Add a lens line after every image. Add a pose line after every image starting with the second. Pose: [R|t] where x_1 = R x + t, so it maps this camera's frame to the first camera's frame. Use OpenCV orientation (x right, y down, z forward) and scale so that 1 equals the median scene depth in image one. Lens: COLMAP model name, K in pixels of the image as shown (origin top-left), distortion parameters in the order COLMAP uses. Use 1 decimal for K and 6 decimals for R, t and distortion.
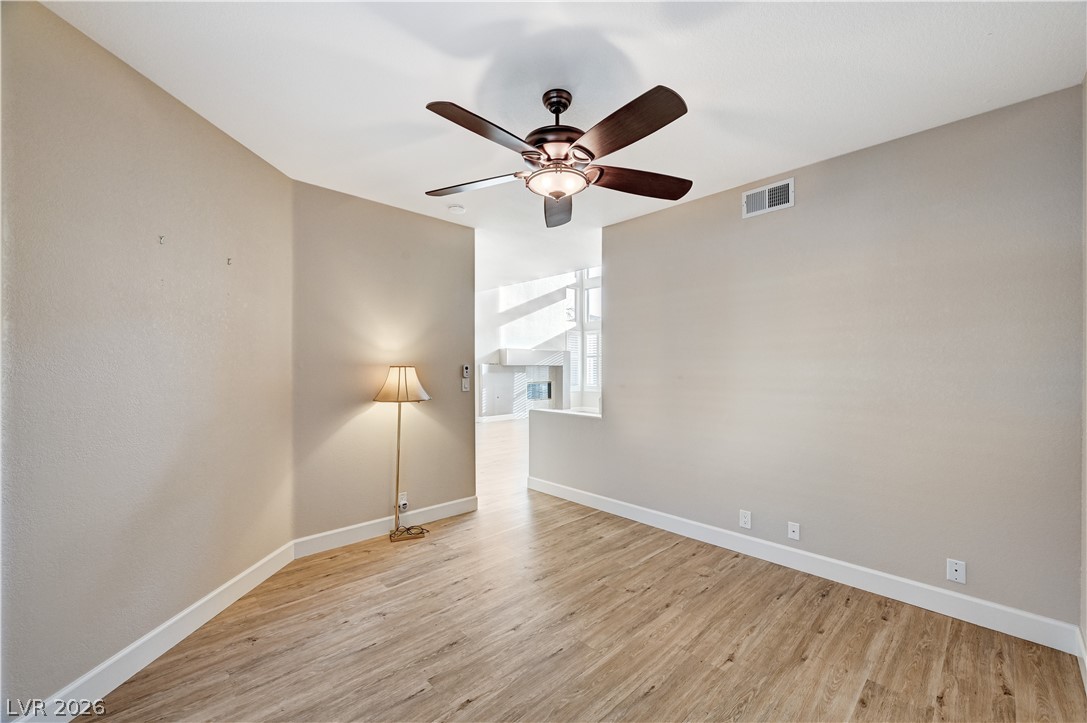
lens RADIAL K [[435.8, 0, 547.9], [0, 435.8, 362.4], [0, 0, 1]] dist [0.001746, 0.000132]
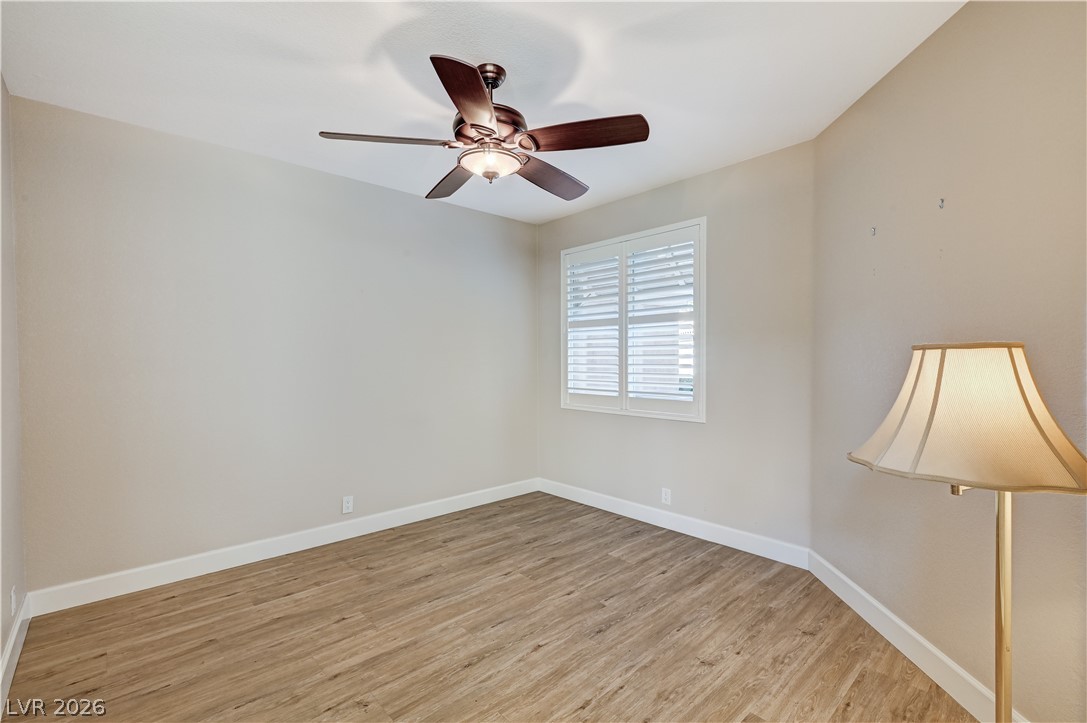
lens RADIAL K [[477.6, 0, 543.5], [0, 477.6, 361.5], [0, 0, 1]] dist [-0.001275, -0.001052]
pose [[-0.999661, 0.005831, 0.025361, -0.107786], [0.005835, 0.999983, 0.000088, 0.023585], [-0.025360, 0.000236, -0.999678, 1.873910]]
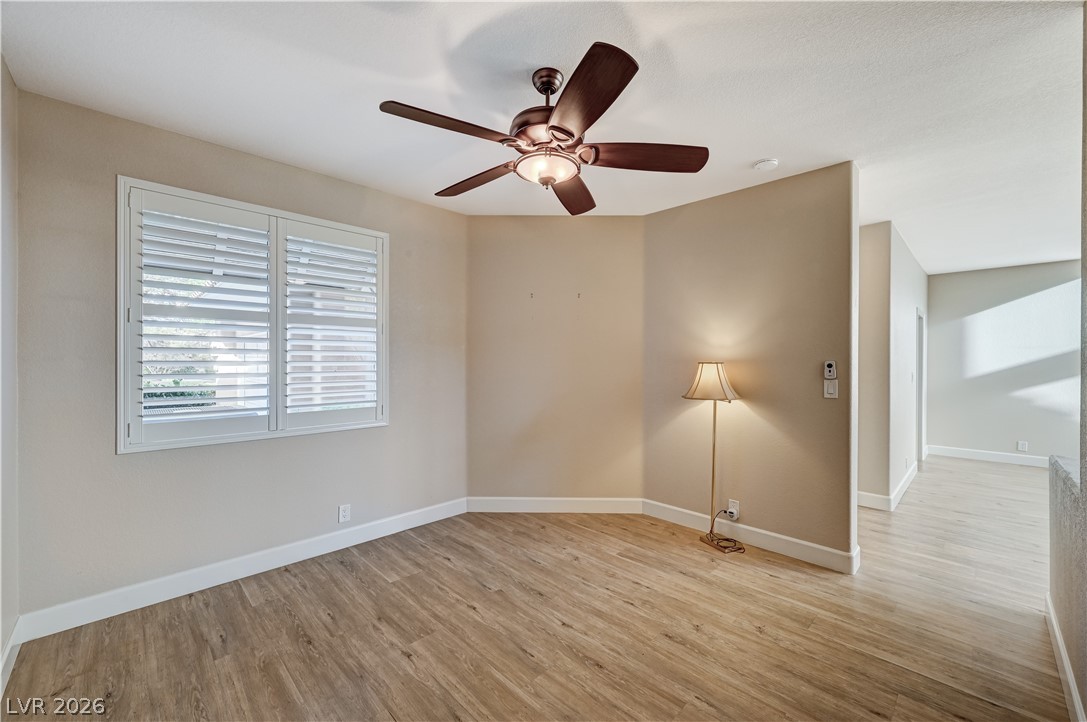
lens RADIAL K [[435.8, 0, 547.9], [0, 435.8, 361.9], [0, 0, 1]] dist [0.001746, 0.000132]
pose [[0.015717, 0.002494, -0.999873, 0.873794], [0.004727, 0.999986, 0.002569, 0.004780], [0.999865, -0.004767, 0.015705, 0.897992]]
